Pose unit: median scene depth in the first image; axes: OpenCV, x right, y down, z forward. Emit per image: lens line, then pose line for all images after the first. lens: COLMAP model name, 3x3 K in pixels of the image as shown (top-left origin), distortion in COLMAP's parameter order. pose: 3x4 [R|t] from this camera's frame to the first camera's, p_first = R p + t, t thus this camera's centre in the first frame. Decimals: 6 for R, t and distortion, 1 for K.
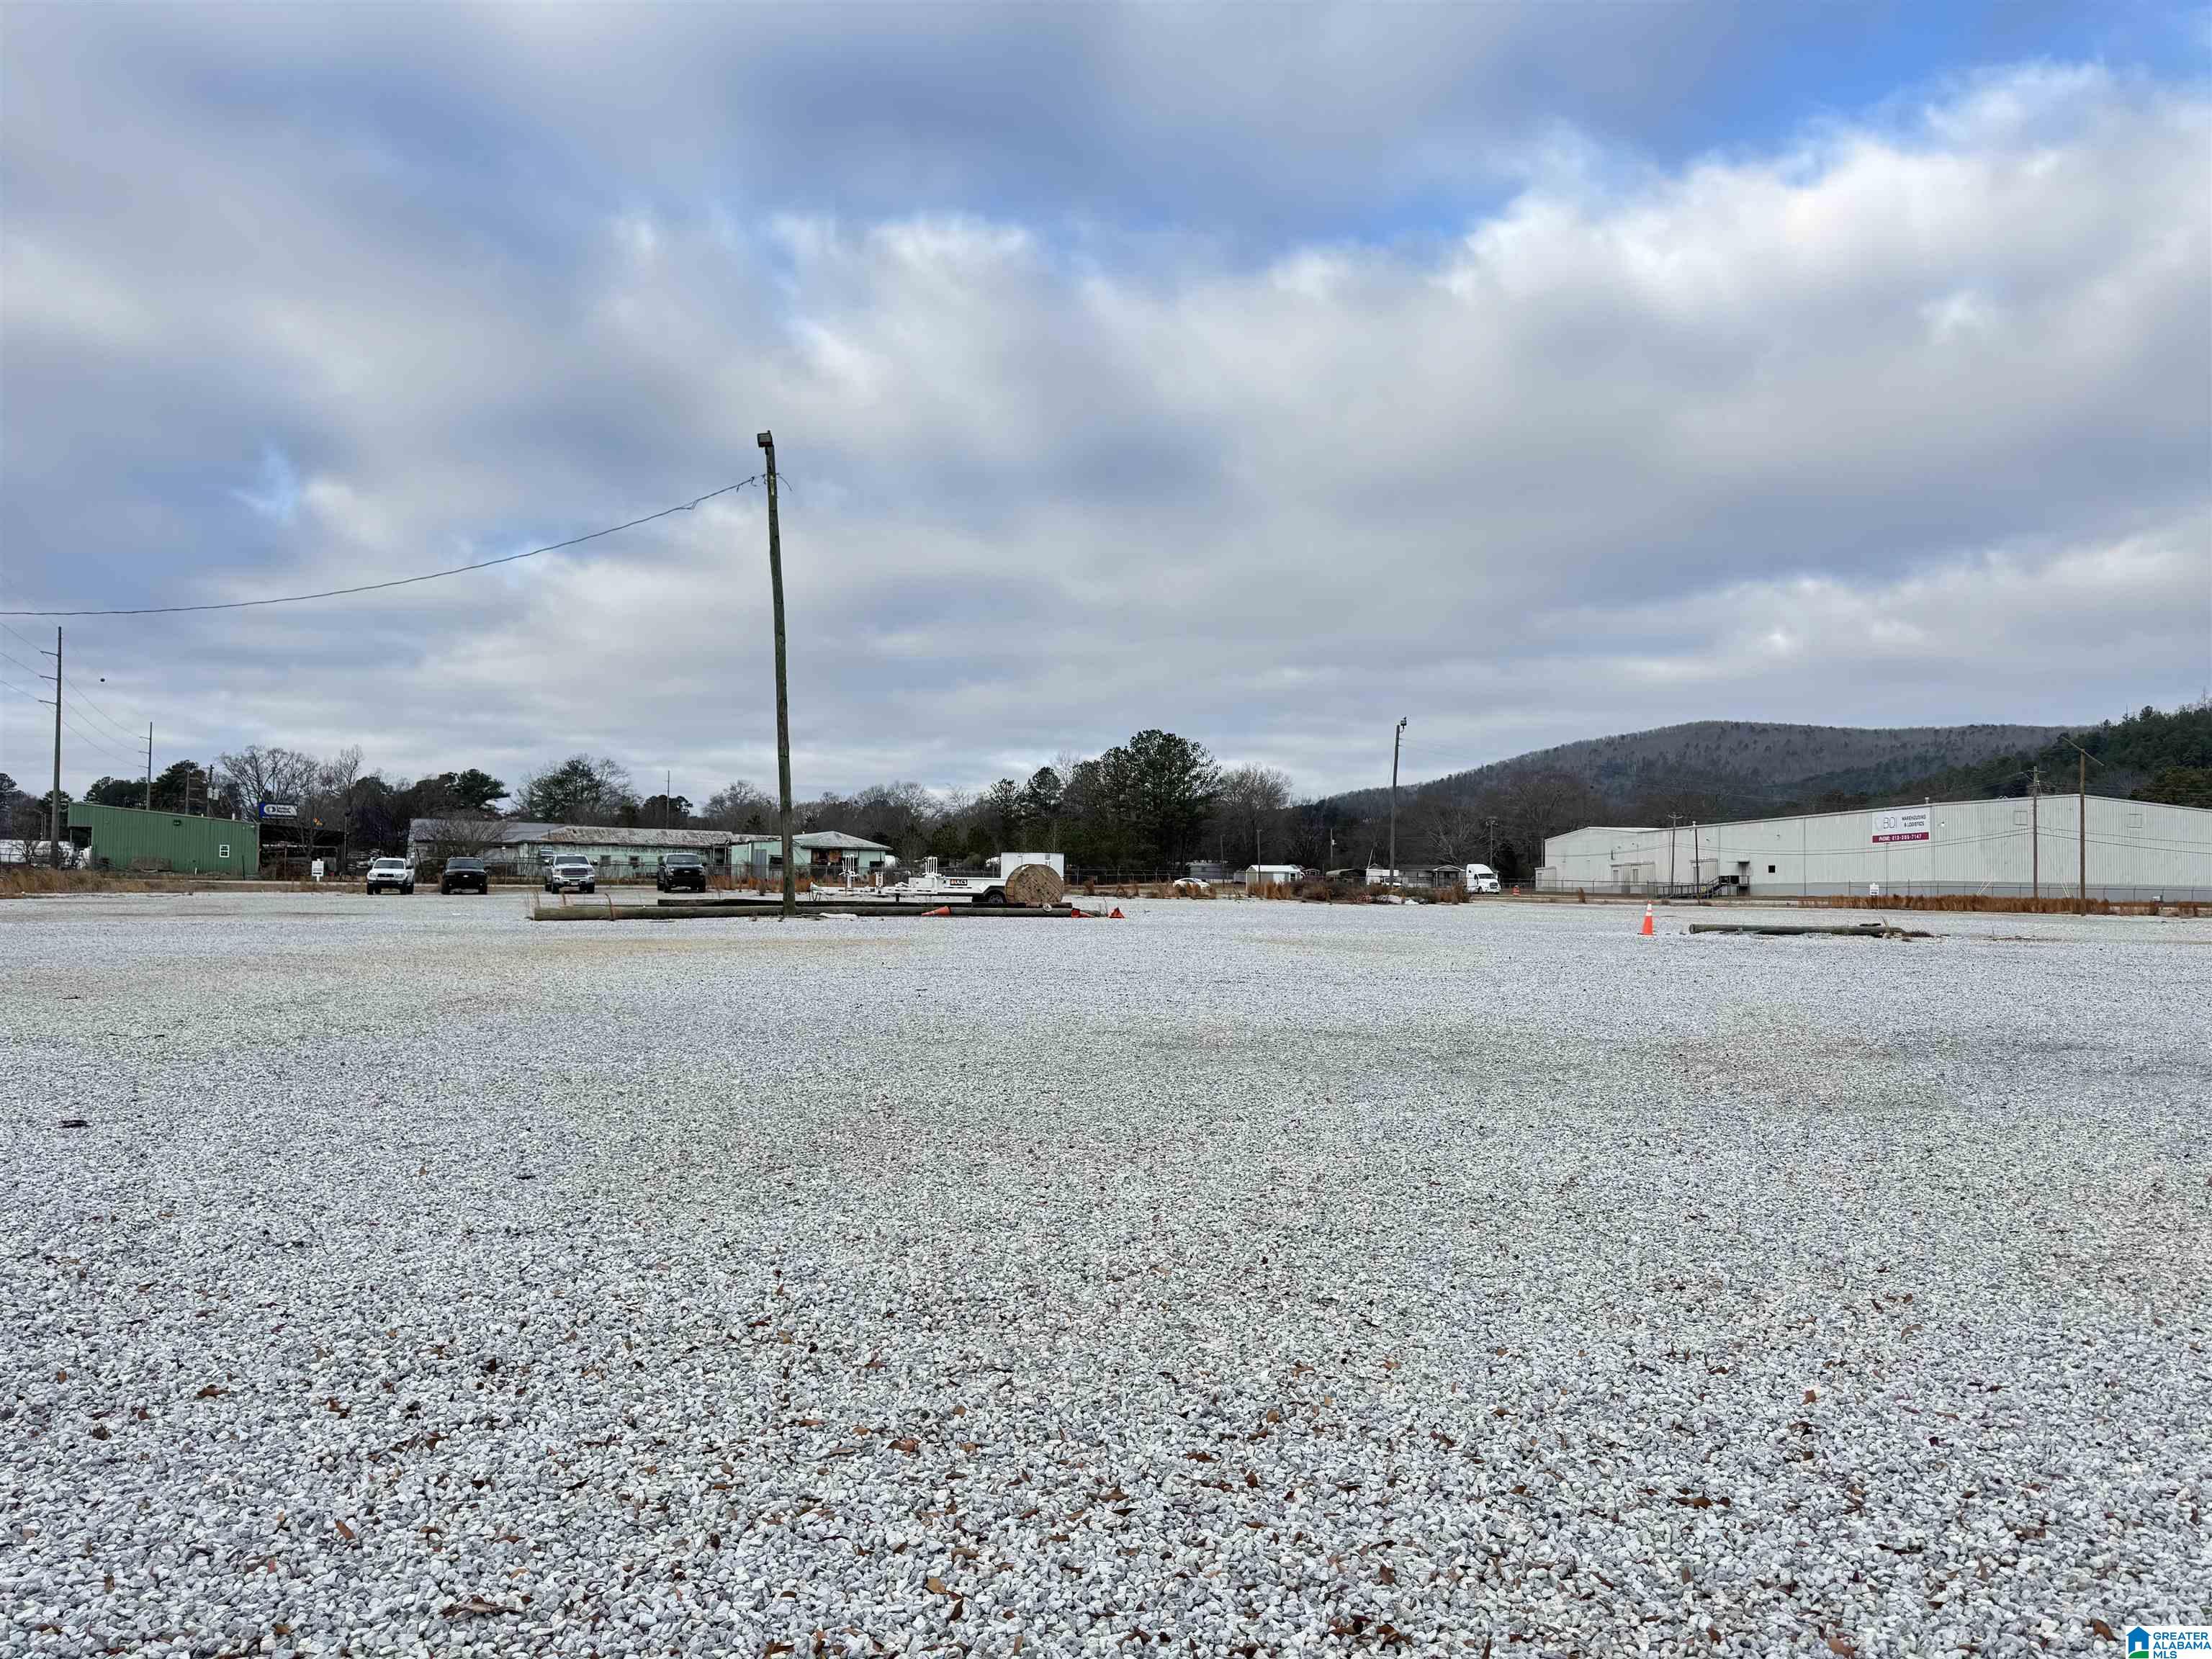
lens RADIAL K [[1543.0, 0, 1121.4], [0, 1543.0, 807.6], [0, 0, 1]] dist [0.048715, -0.050281]
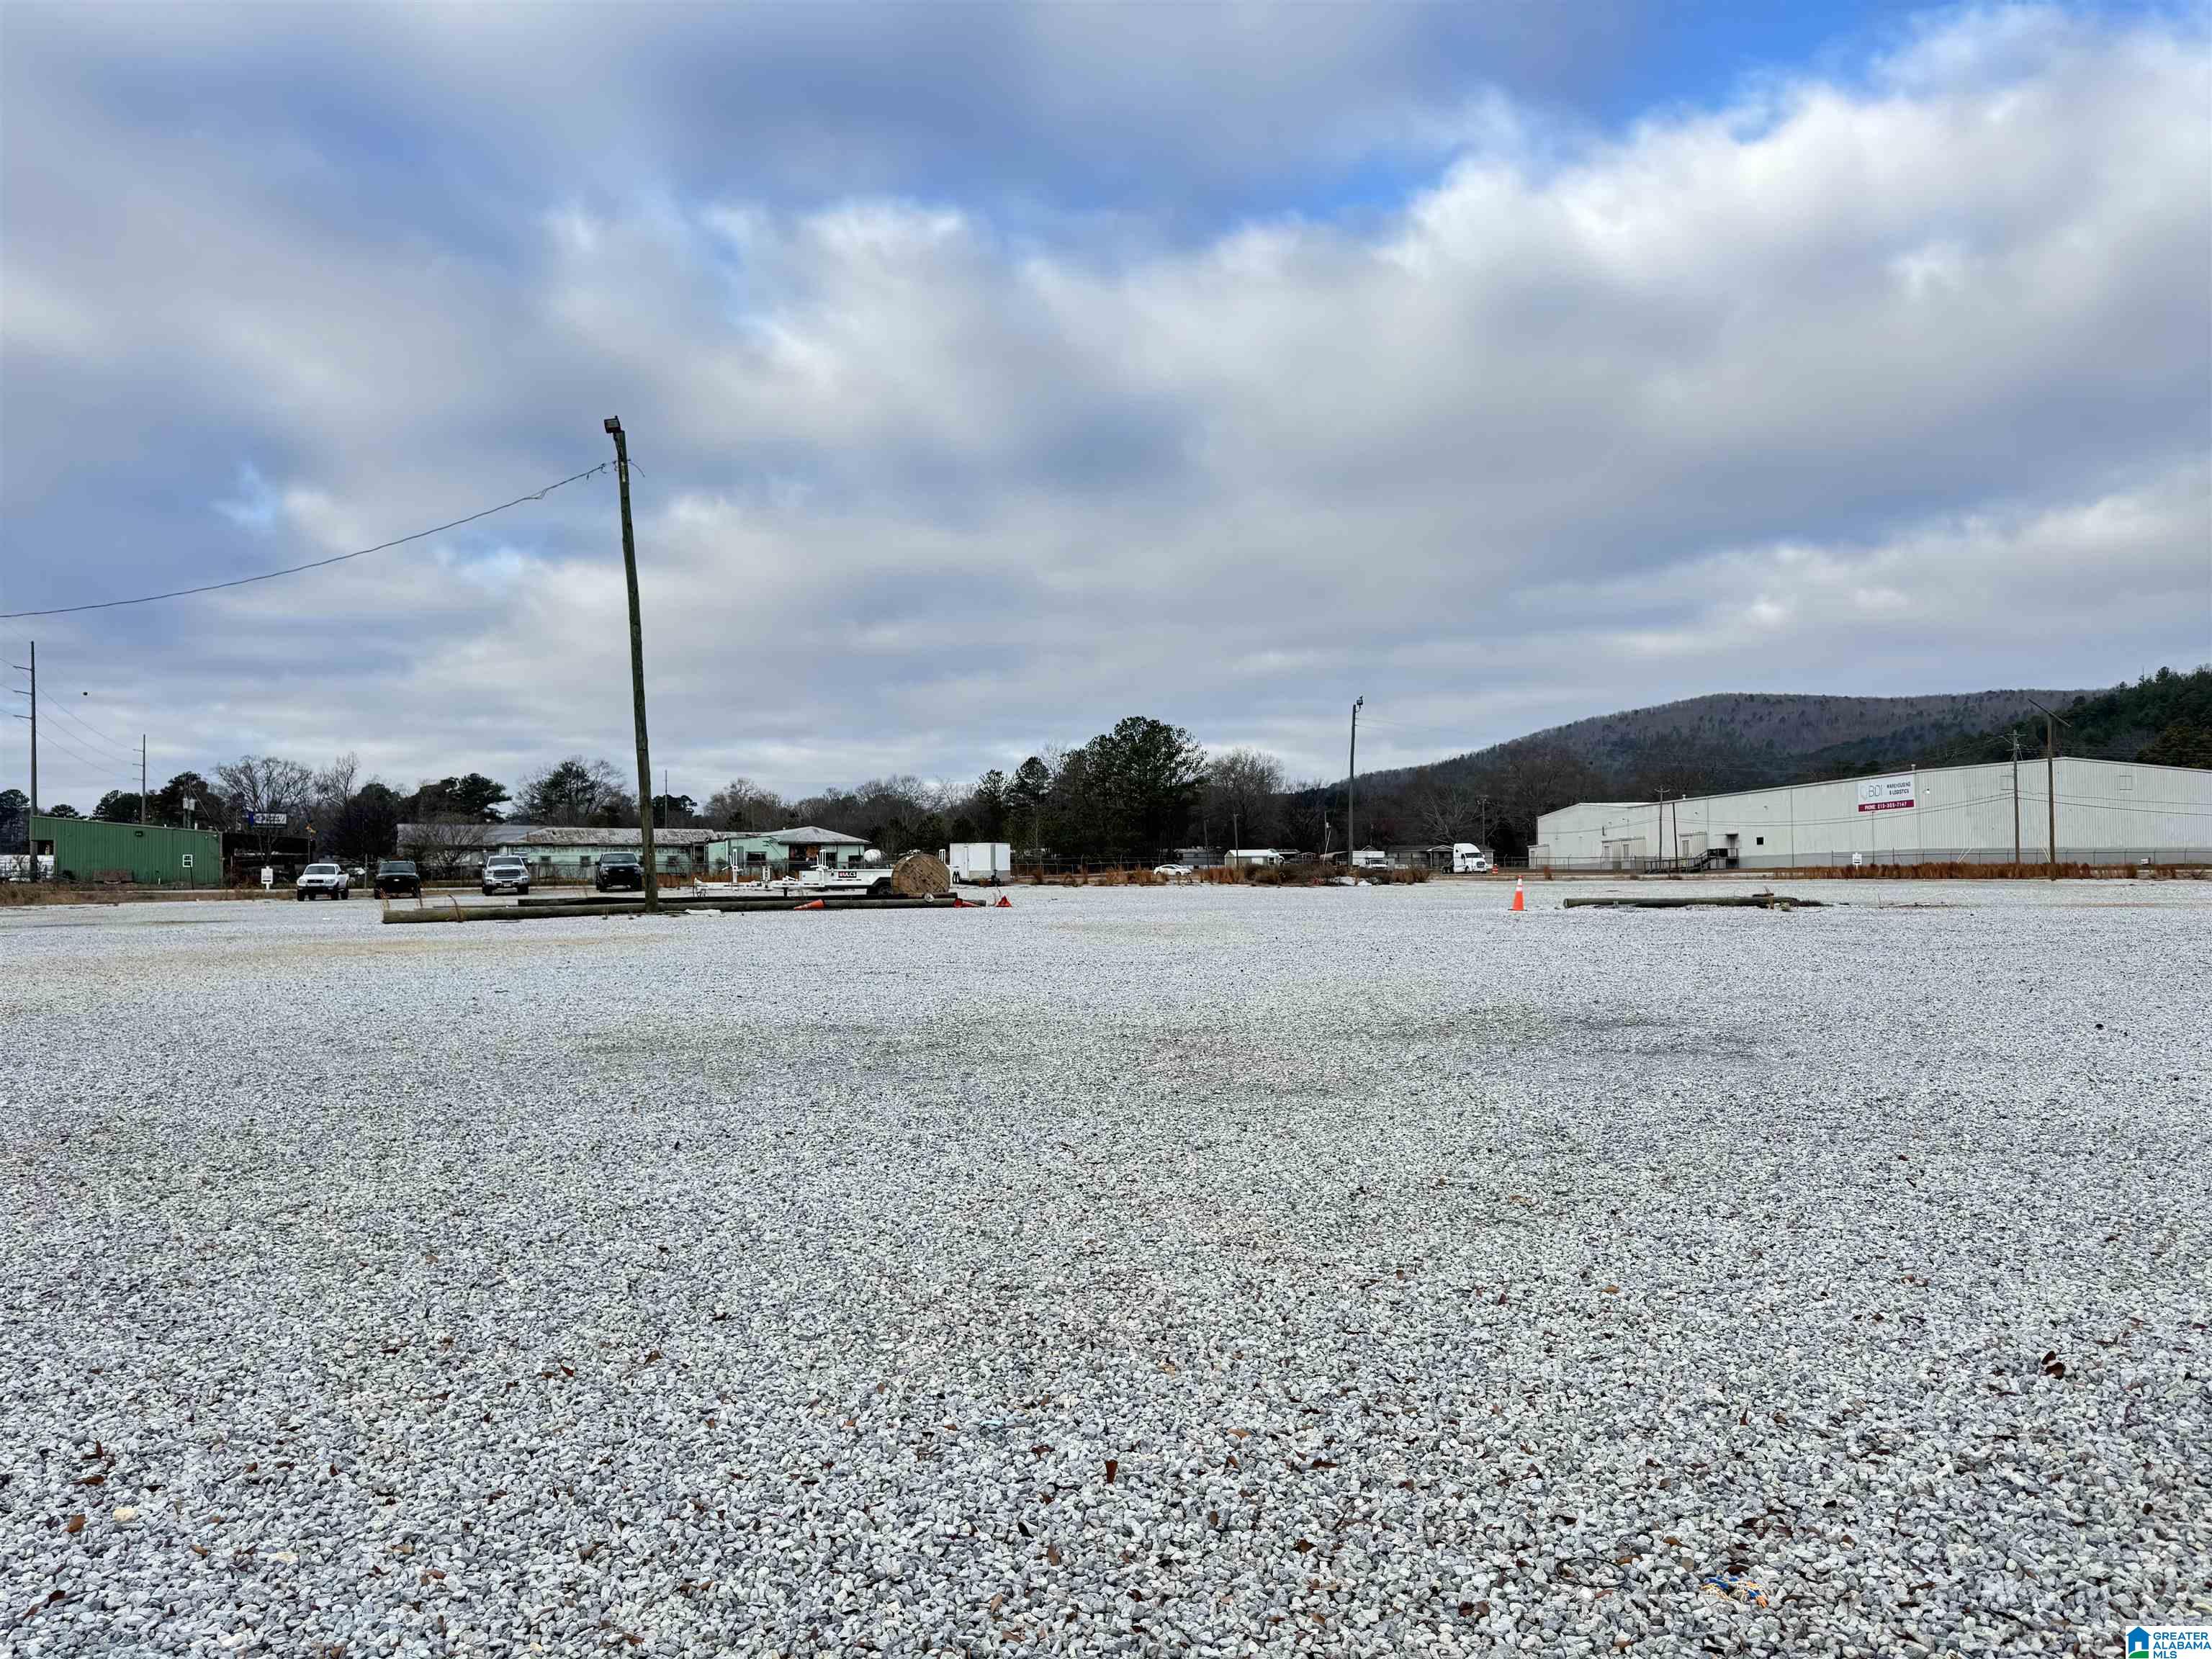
lens RADIAL K [[1543.0, 0, 1111.7], [0, 1543.0, 797.8], [0, 0, 1]] dist [0.048715, -0.050281]
pose [[0.999562, -0.025093, -0.015711, 0.022475], [0.025108, 0.999684, 0.000795, 0.000938], [0.015686, -0.001189, 0.999876, 0.006585]]
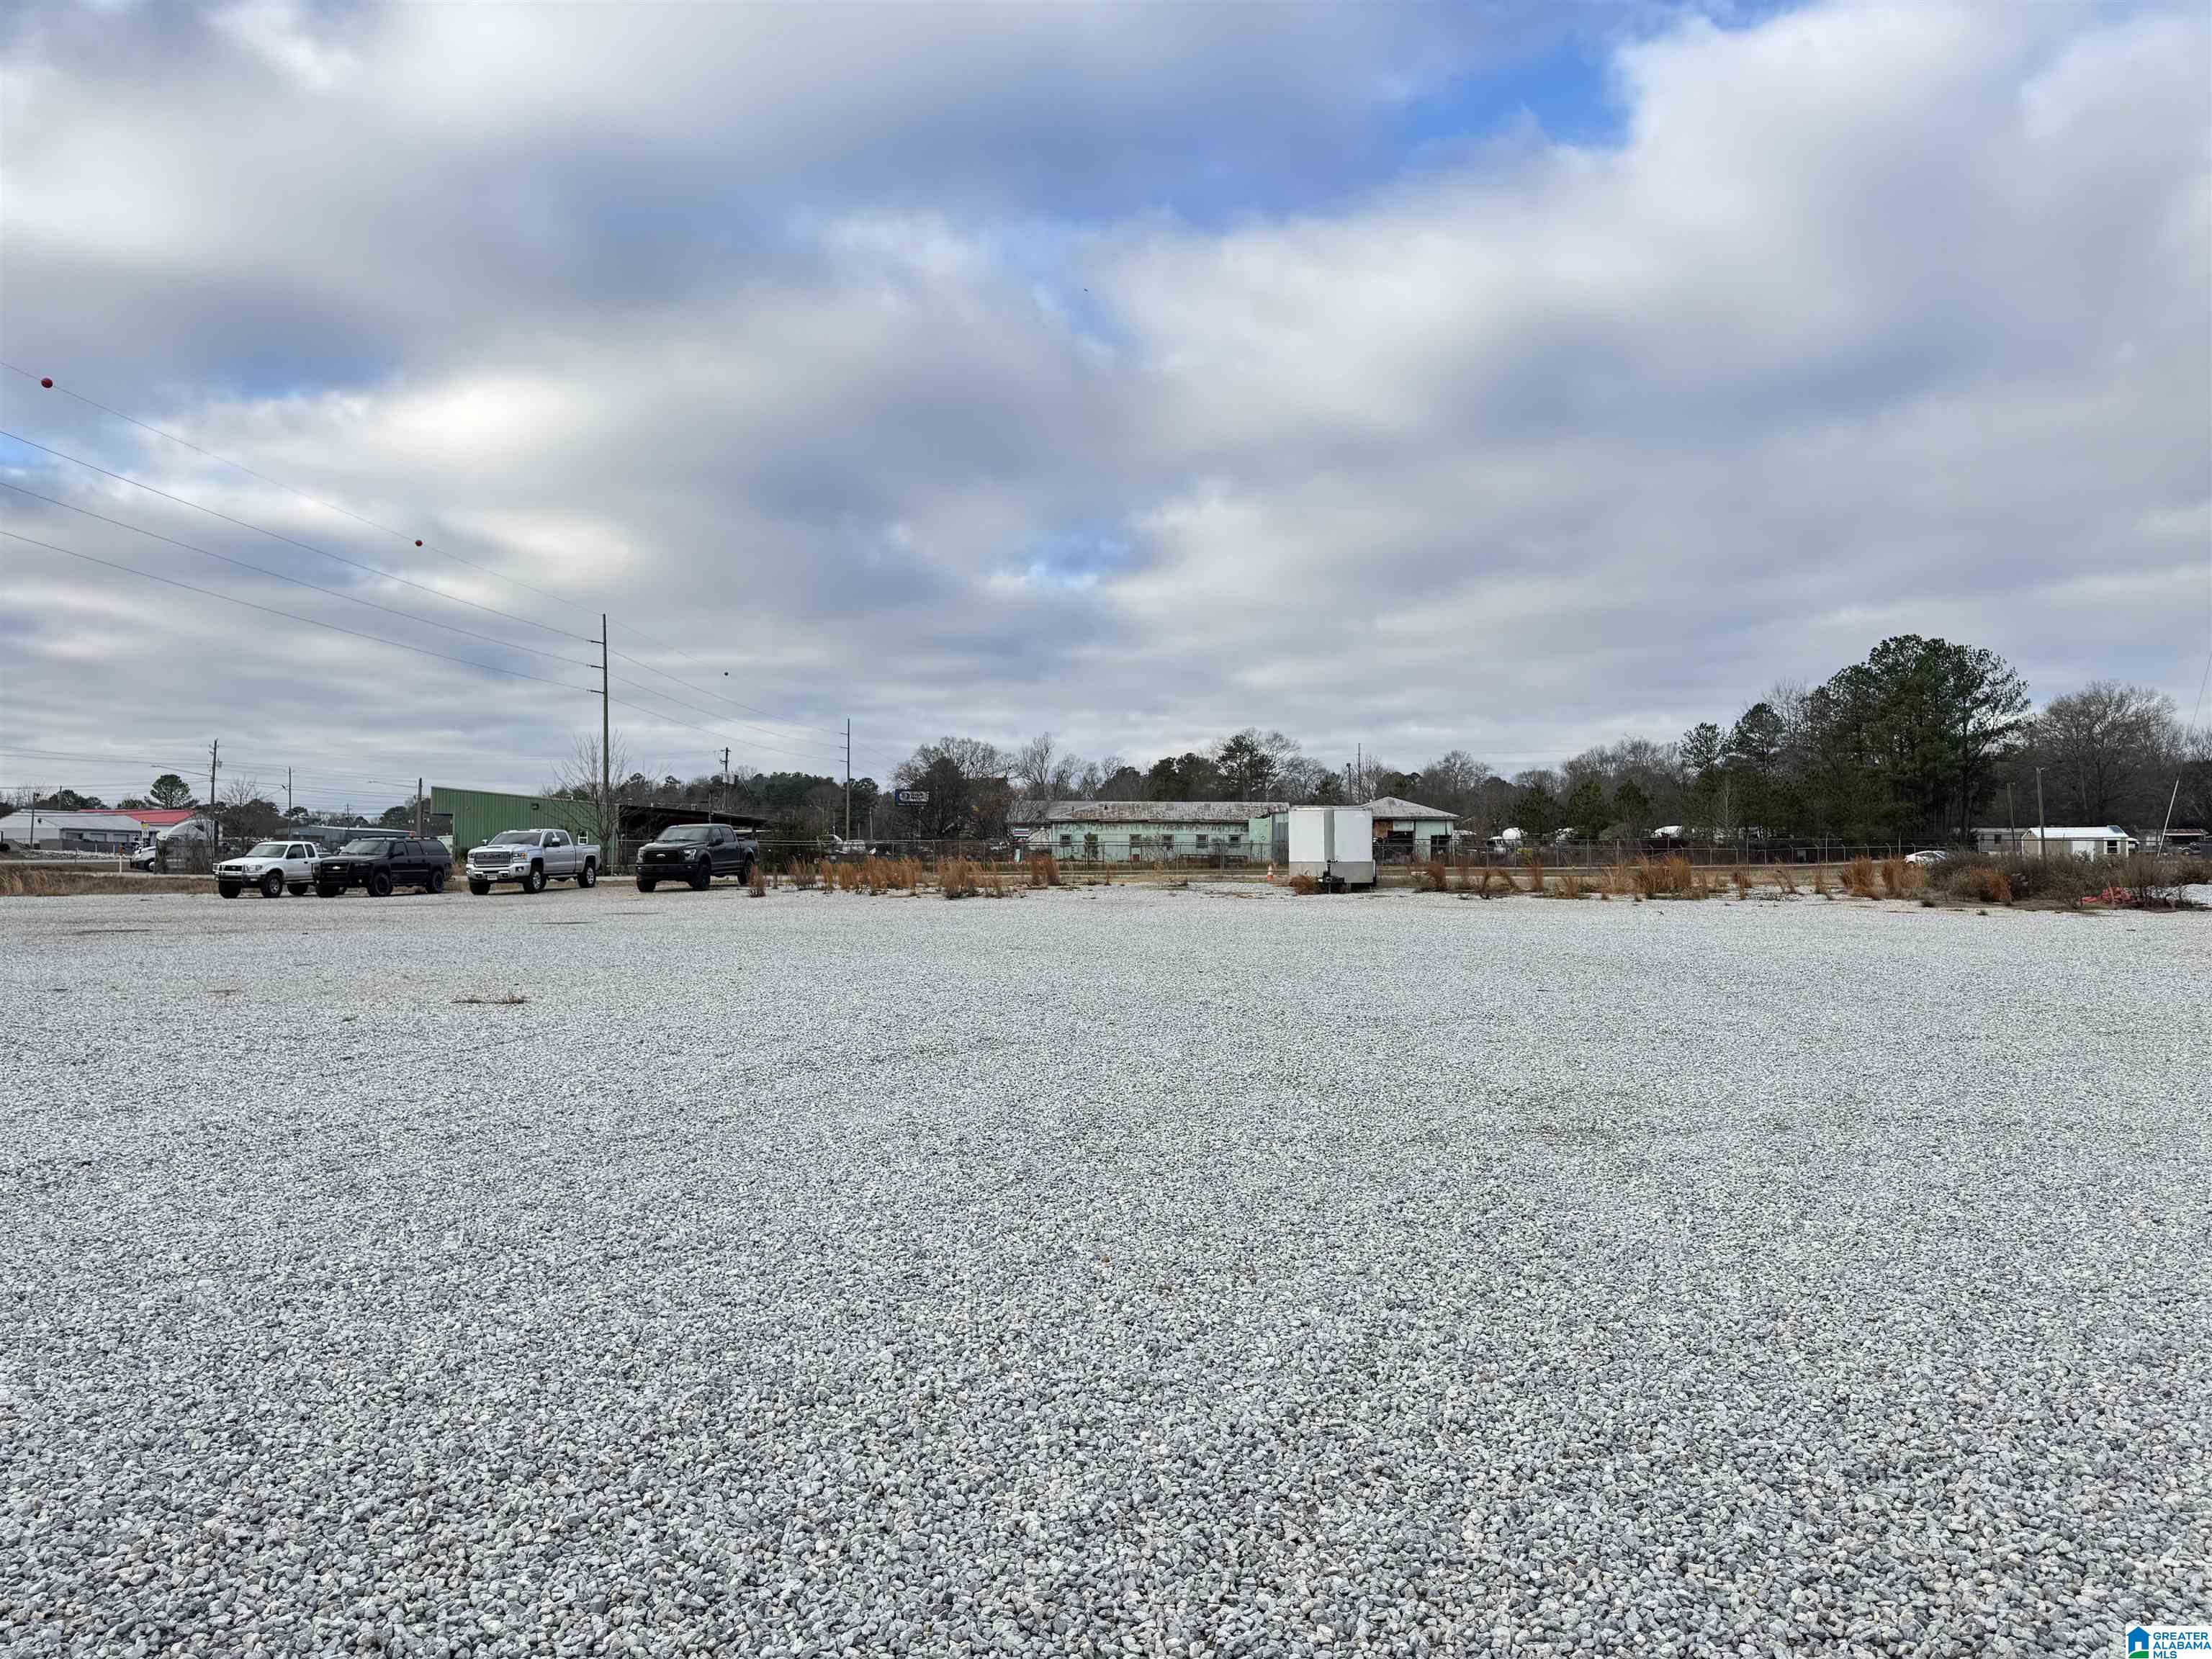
lens RADIAL K [[1543.0, 0, 1094.3], [0, 1543.0, 846.3], [0, 0, 1]] dist [0.048715, -0.050281]
pose [[0.863726, -0.018560, -0.503620, 0.068182], [0.037754, 0.998897, 0.027935, 0.012703], [0.502546, -0.043142, 0.863473, 0.263822]]
